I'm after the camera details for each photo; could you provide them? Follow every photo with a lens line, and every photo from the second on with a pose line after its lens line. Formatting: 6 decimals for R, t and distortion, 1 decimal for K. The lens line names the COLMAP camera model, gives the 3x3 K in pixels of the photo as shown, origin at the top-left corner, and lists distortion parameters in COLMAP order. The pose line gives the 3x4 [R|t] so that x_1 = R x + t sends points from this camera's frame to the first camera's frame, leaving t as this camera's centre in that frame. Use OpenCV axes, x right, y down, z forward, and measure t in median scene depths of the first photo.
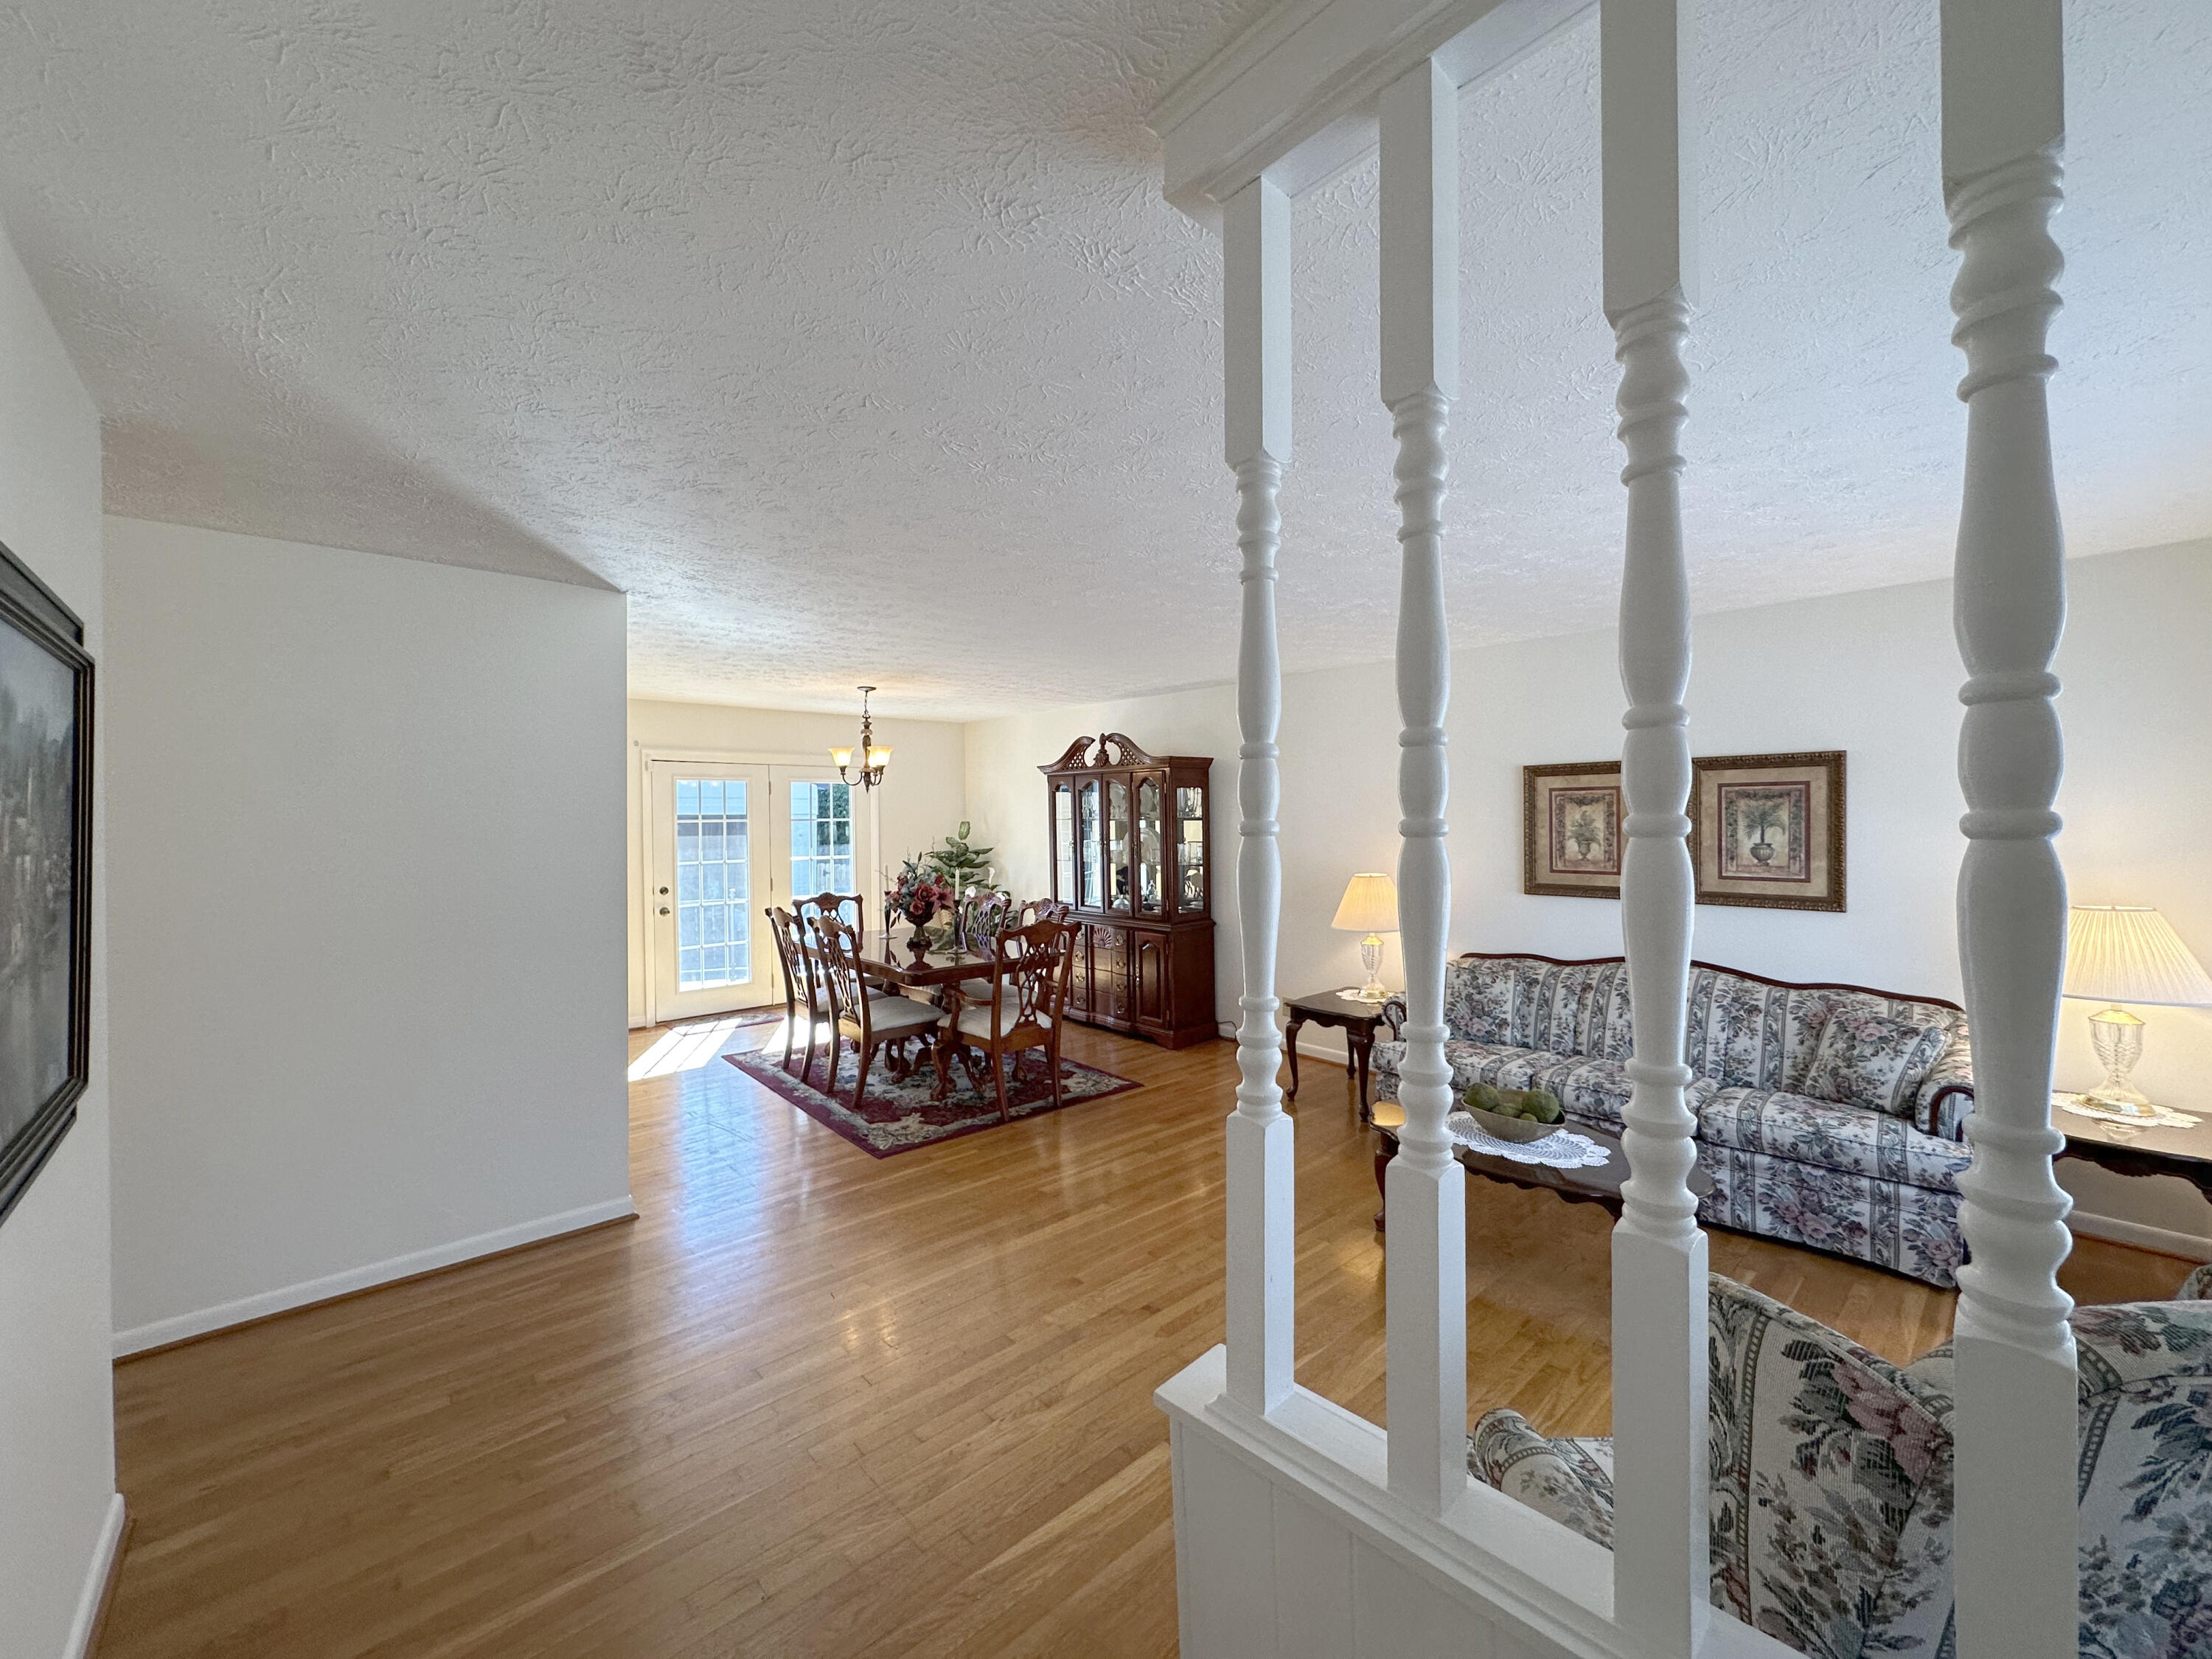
lens RADIAL K [[883.1, 0, 1103.6], [0, 883.1, 826.7], [0, 0, 1]] dist [-0.006920, 0.000760]
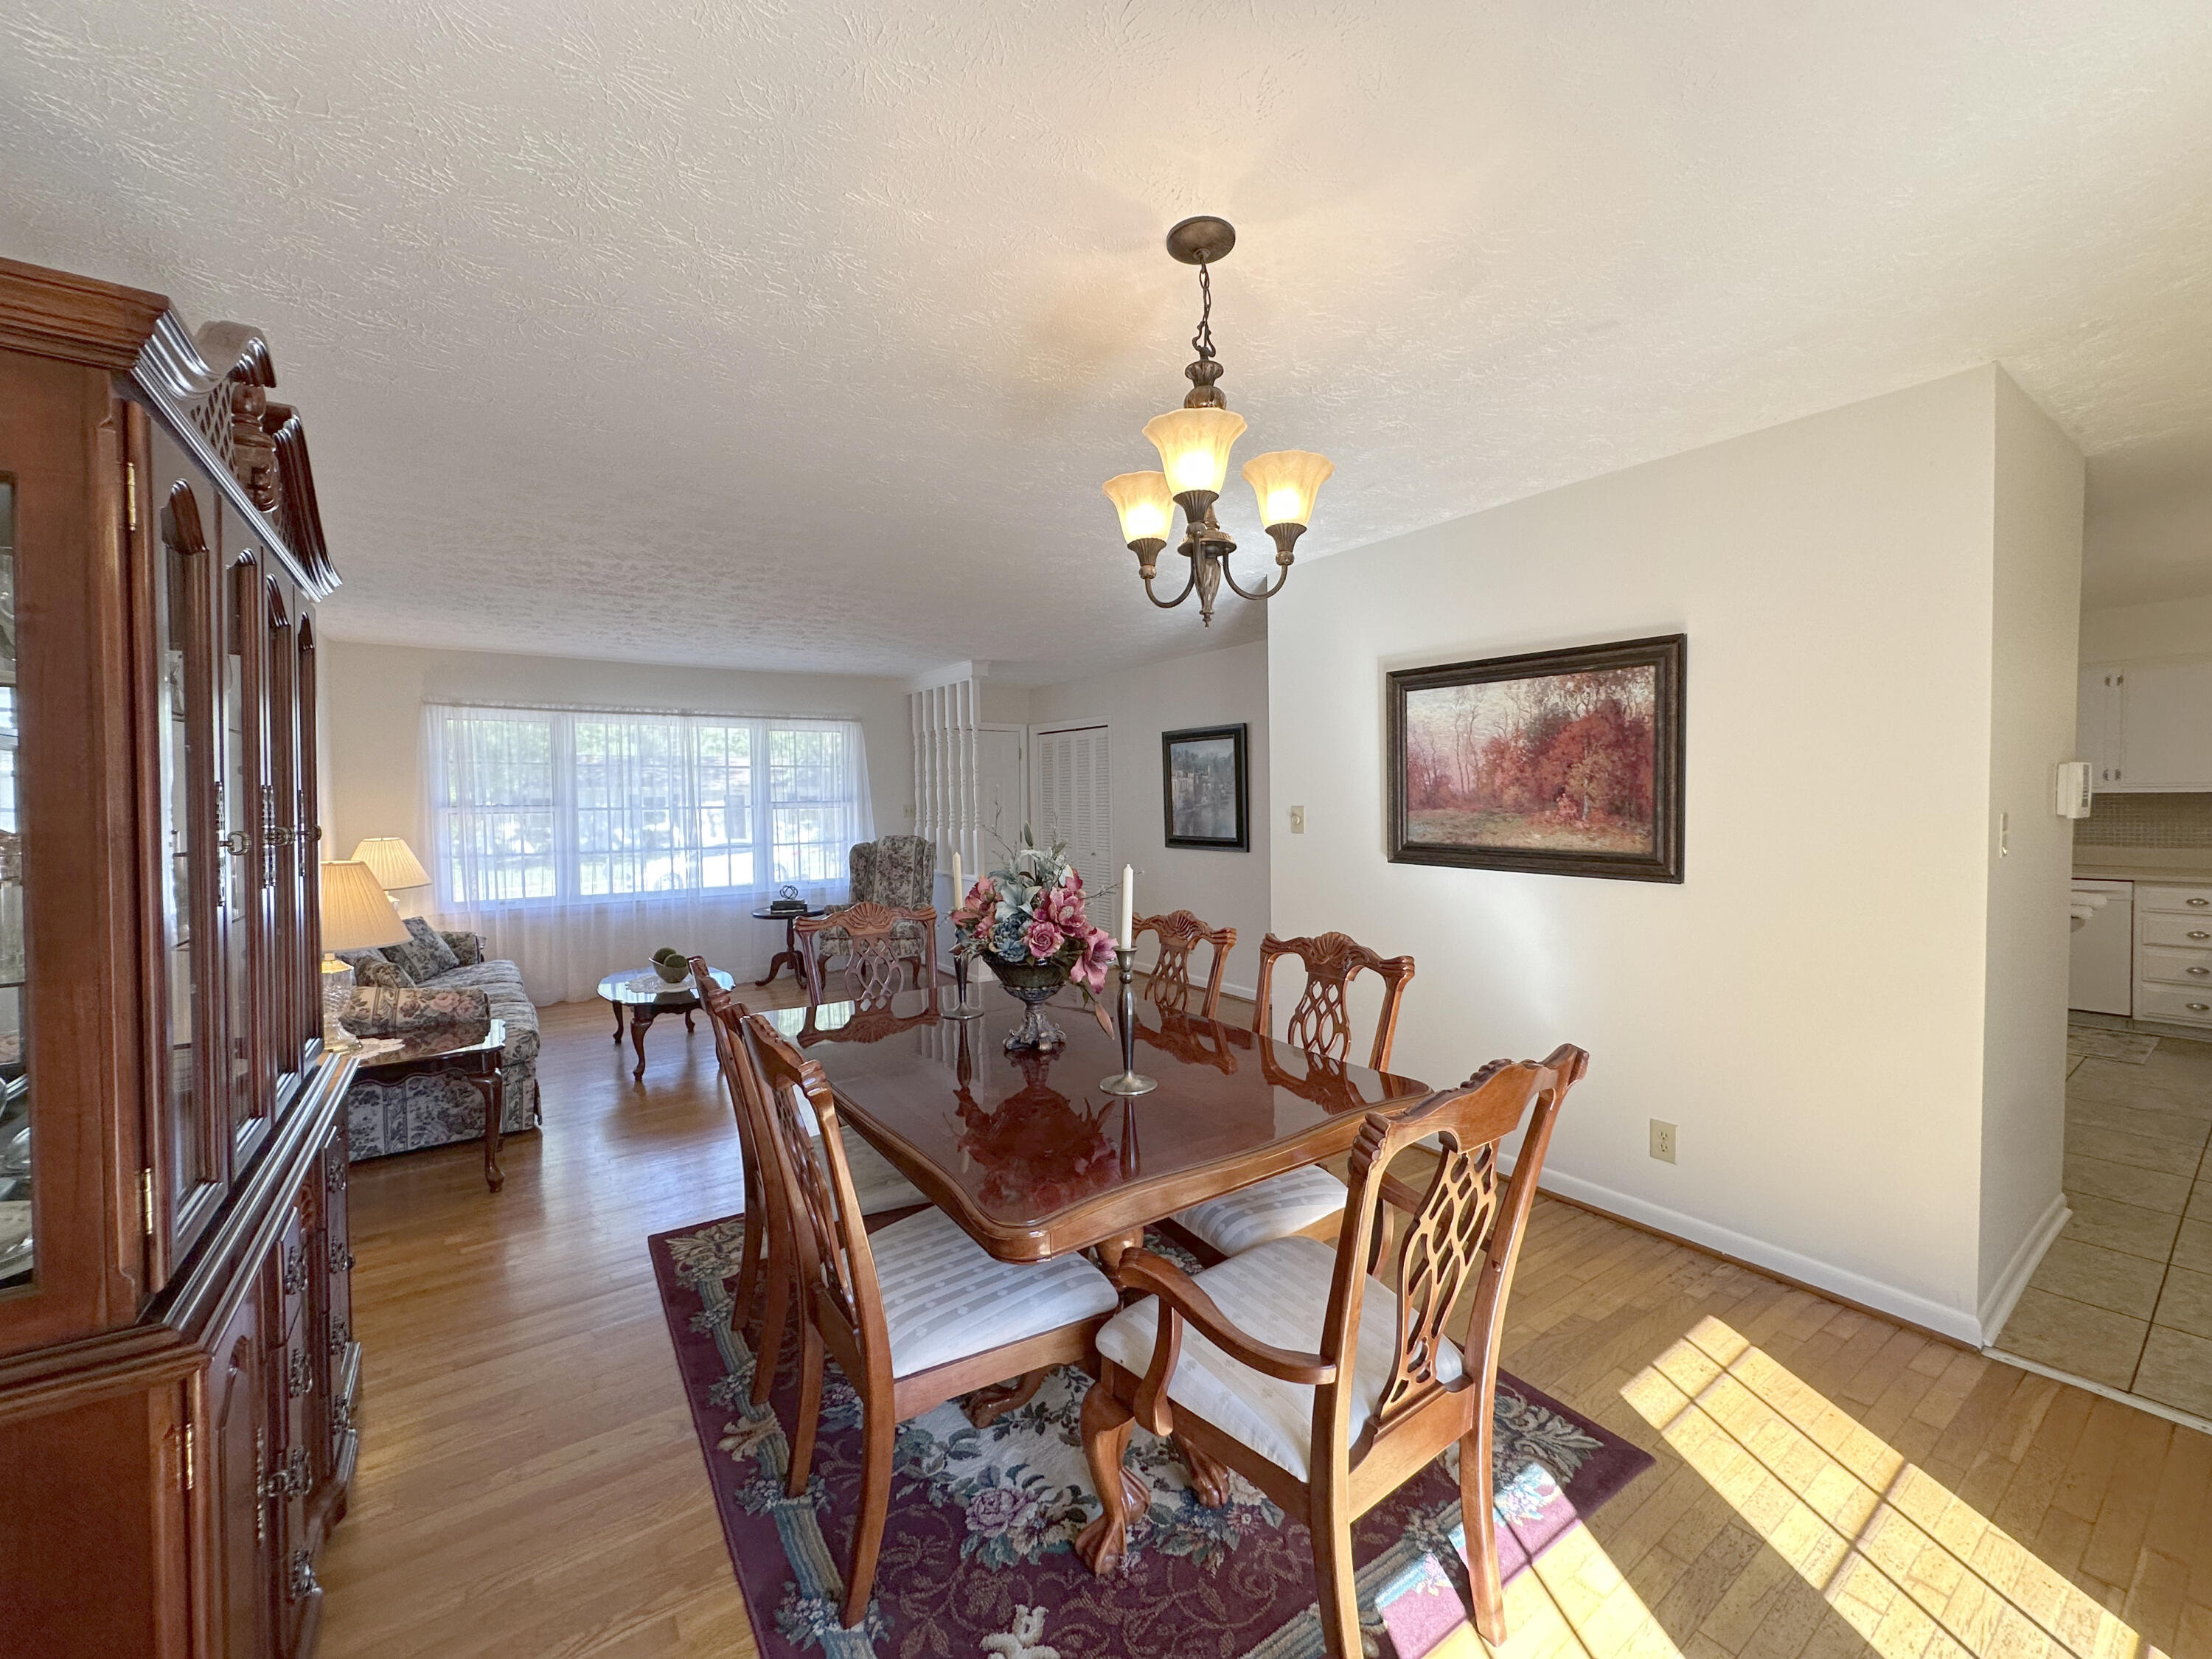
lens RADIAL K [[883.1, 0, 1103.6], [0, 883.1, 826.7], [0, 0, 1]] dist [-0.006920, 0.000760]
pose [[-0.991849, 0.008248, 0.127155, -0.338633], [0.013463, 0.999101, 0.040208, 0.021087], [-0.126709, 0.041592, -0.991068, 1.628354]]
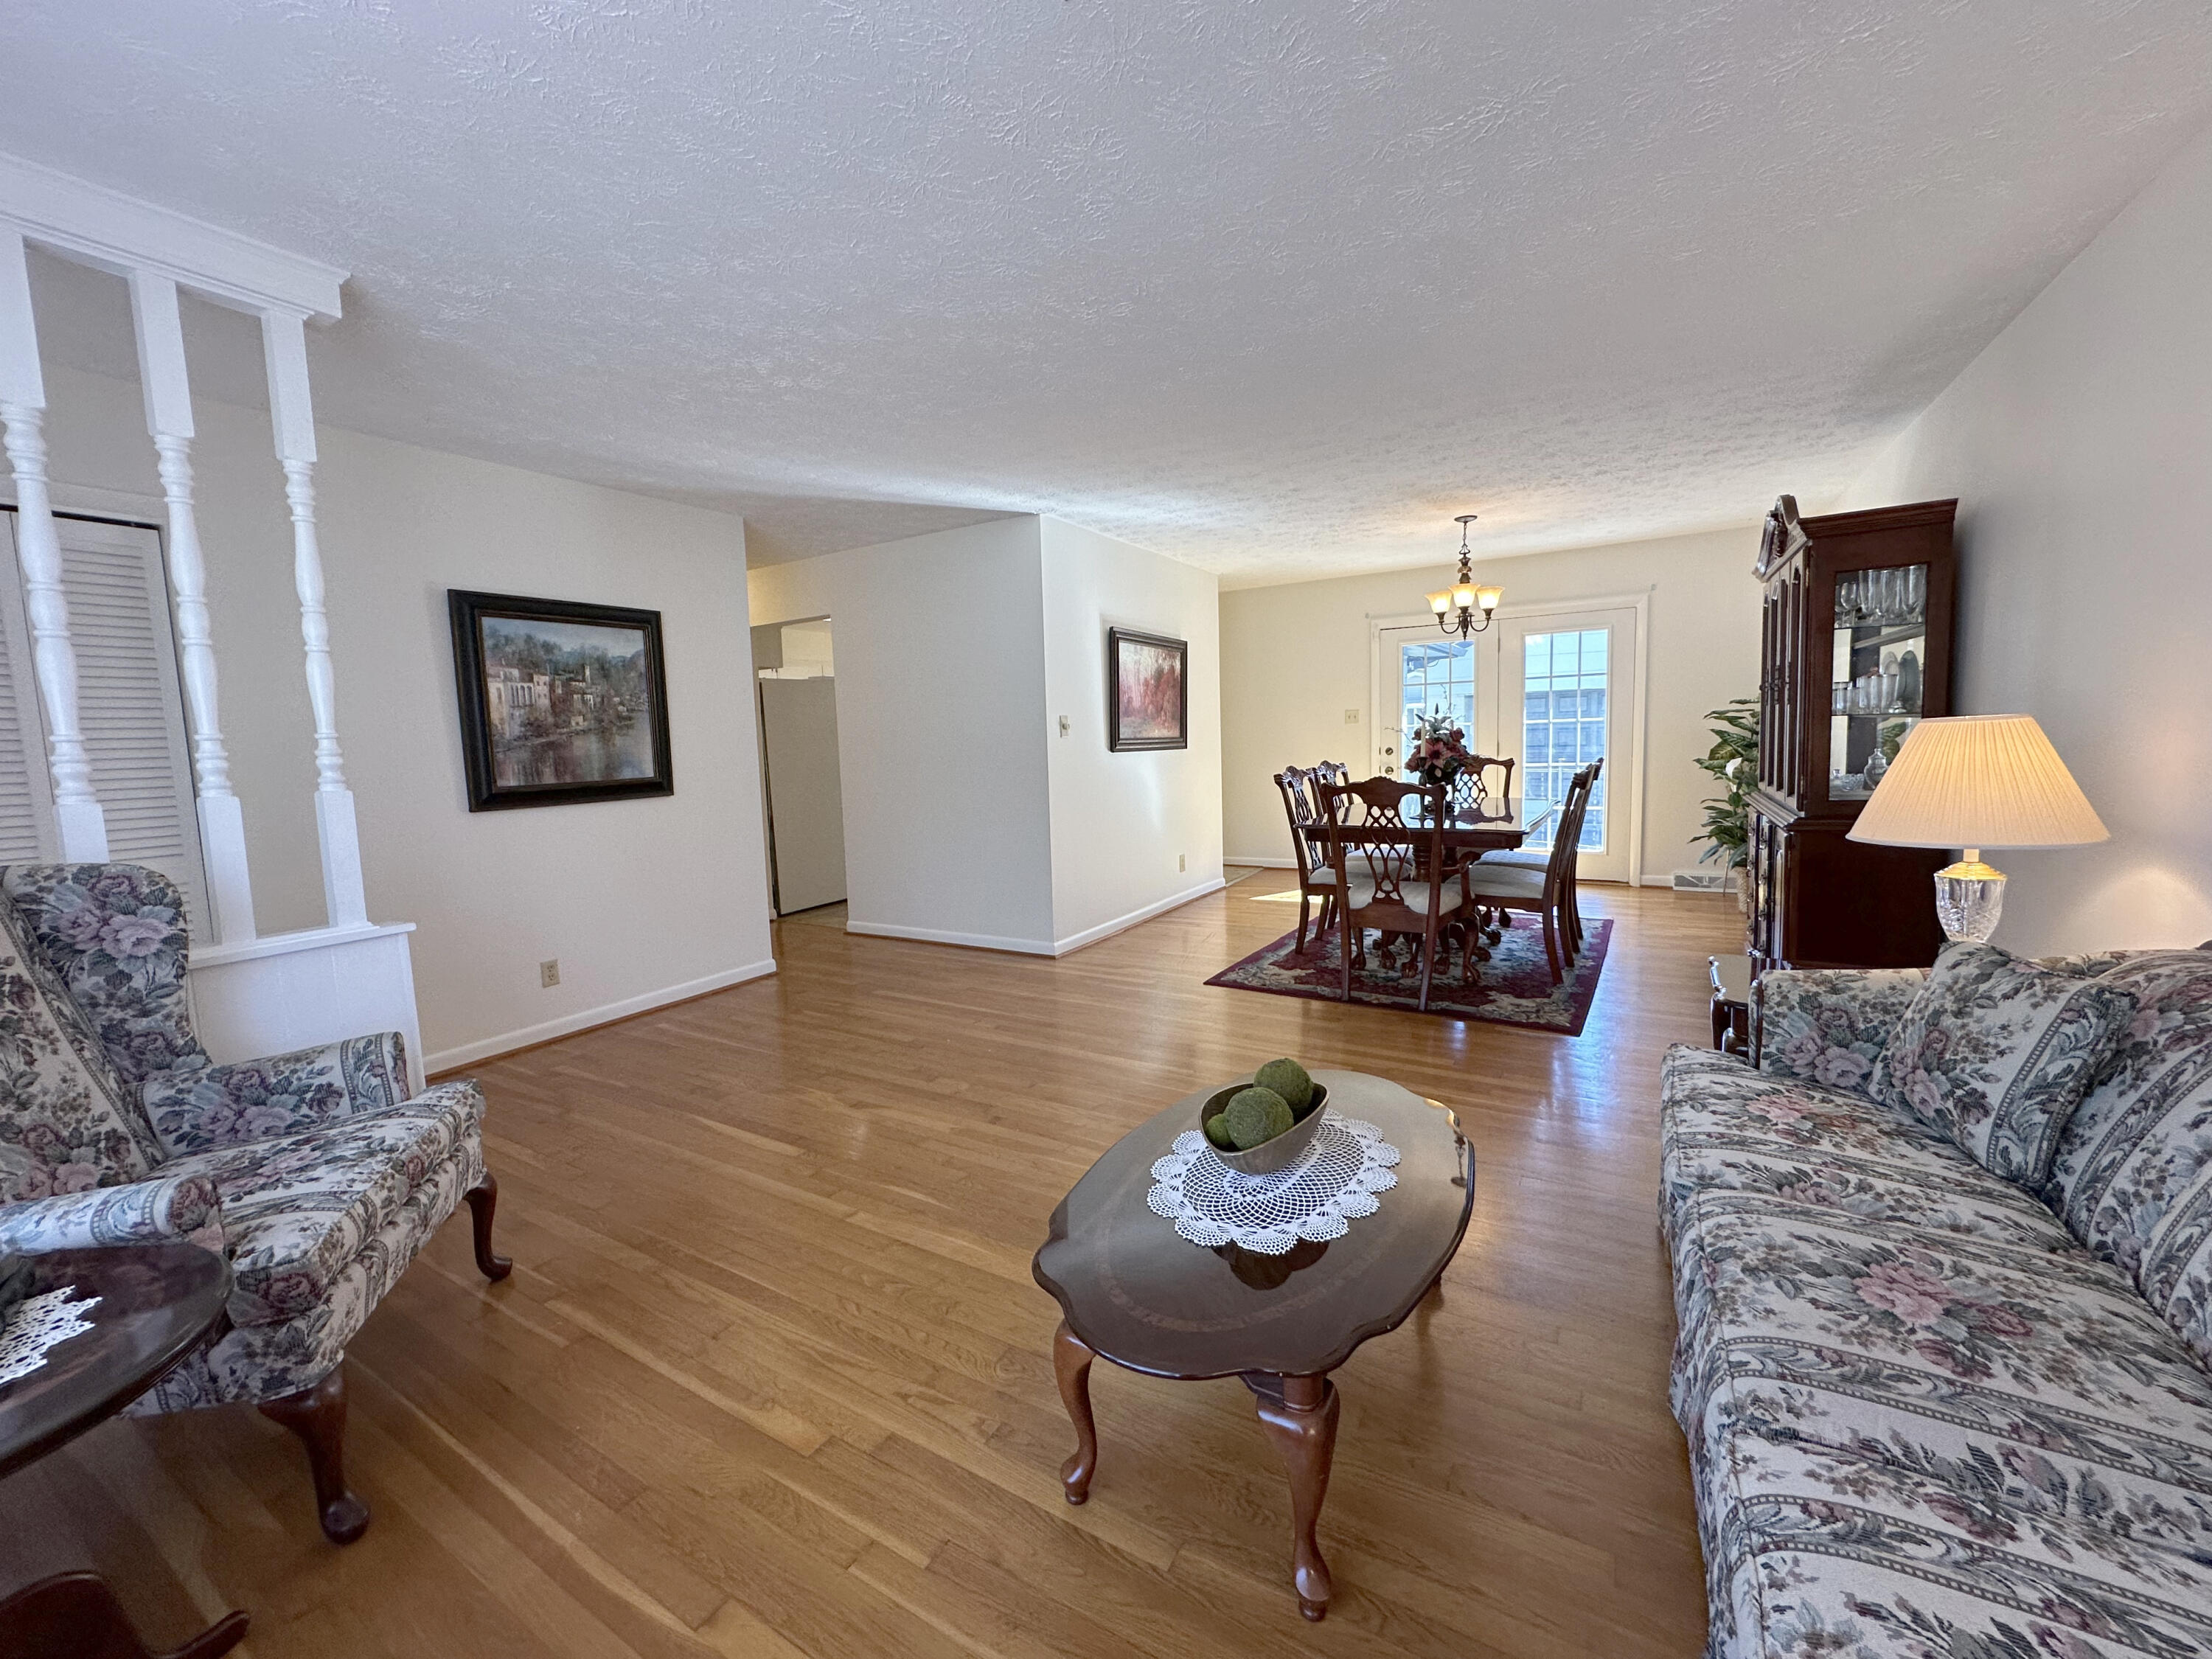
lens RADIAL K [[883.1, 0, 1103.6], [0, 883.1, 826.7], [0, 0, 1]] dist [-0.006920, 0.000760]
pose [[0.288291, 0.099518, -0.952357, 0.622741], [0.021138, 0.993681, 0.110235, 0.054079], [0.957309, -0.051911, 0.284366, 0.501057]]
